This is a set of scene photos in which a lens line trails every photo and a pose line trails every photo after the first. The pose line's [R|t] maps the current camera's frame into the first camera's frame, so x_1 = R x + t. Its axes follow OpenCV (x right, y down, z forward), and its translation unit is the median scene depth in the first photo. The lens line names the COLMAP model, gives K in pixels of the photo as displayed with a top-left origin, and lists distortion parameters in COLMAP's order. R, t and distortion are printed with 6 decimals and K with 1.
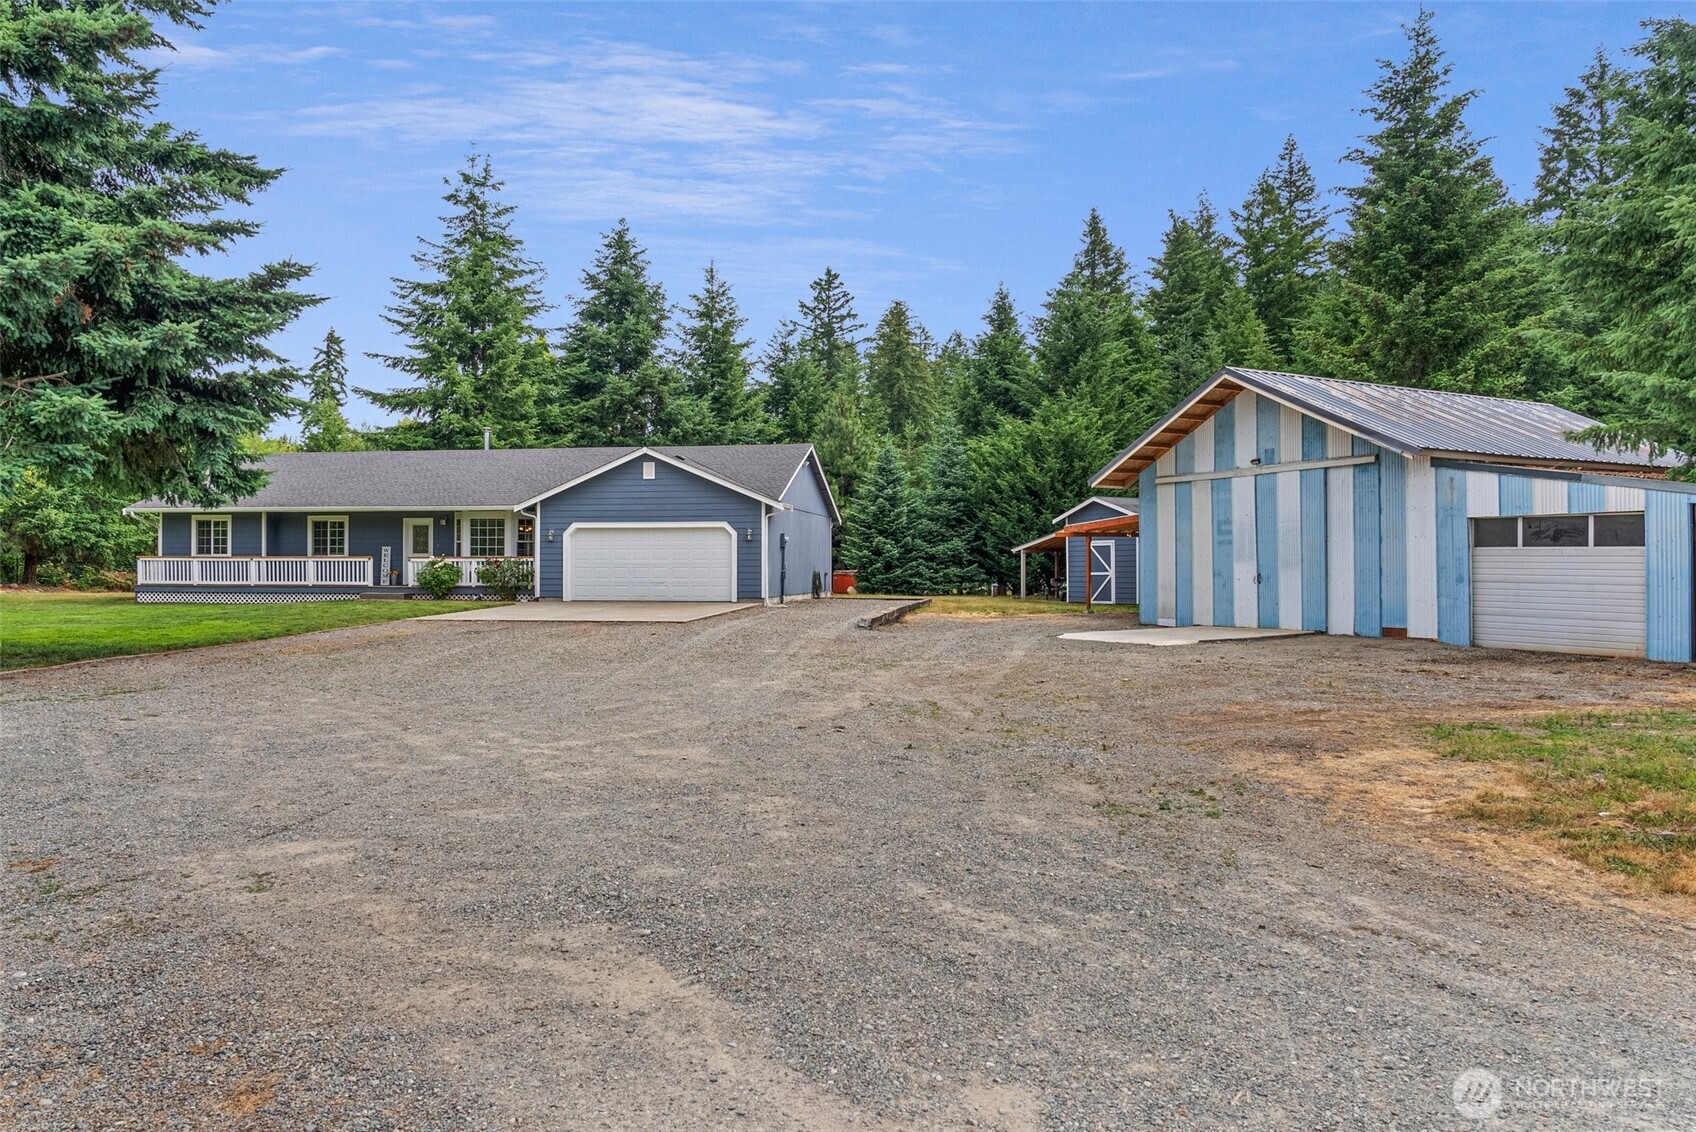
lens RADIAL K [[1198.3, 0, 848.0], [0, 1198.3, 566.0], [0, 0, 1]] dist [0.000408, 0.000133]
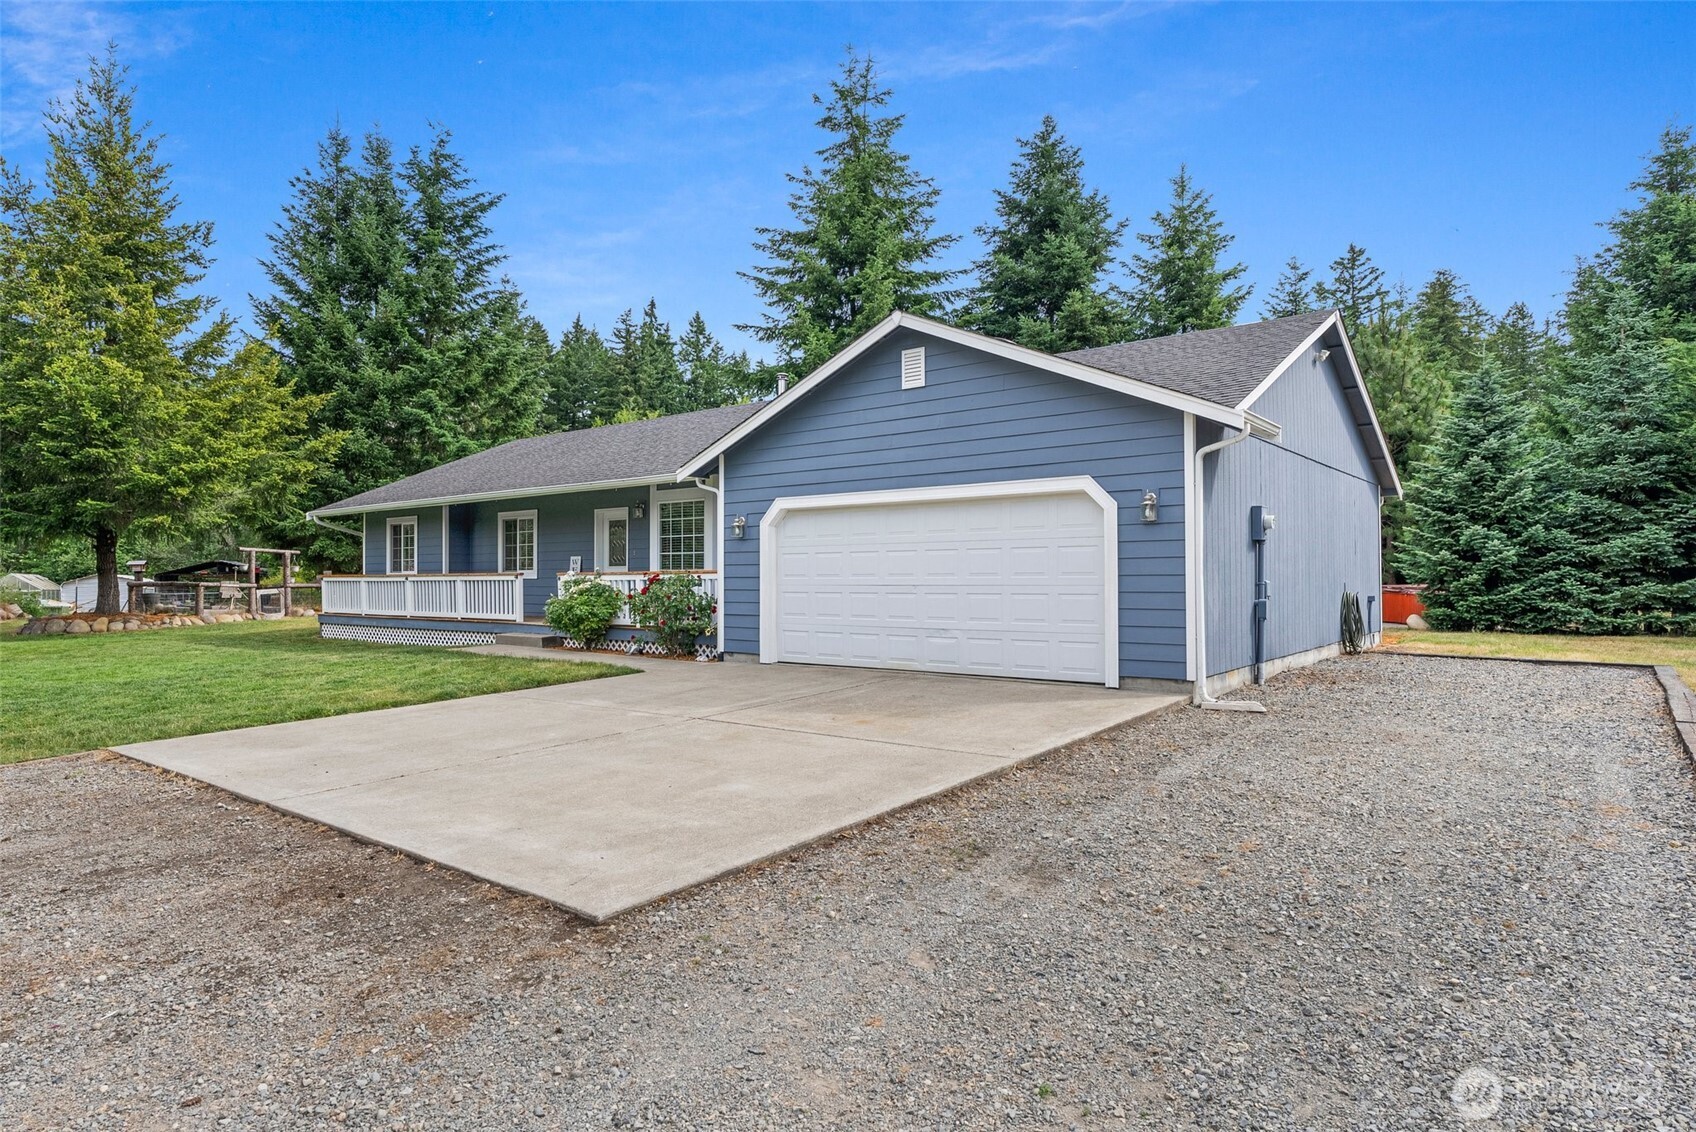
lens RADIAL K [[953.6, 0, 848.0], [0, 953.6, 566.0], [0, 0, 1]] dist [-0.007882, 0.000790]
pose [[0.875986, -0.011218, -0.482206, -0.015409], [0.007083, 0.999921, -0.010395, -0.003640], [0.482285, 0.005691, 0.875996, 0.477471]]
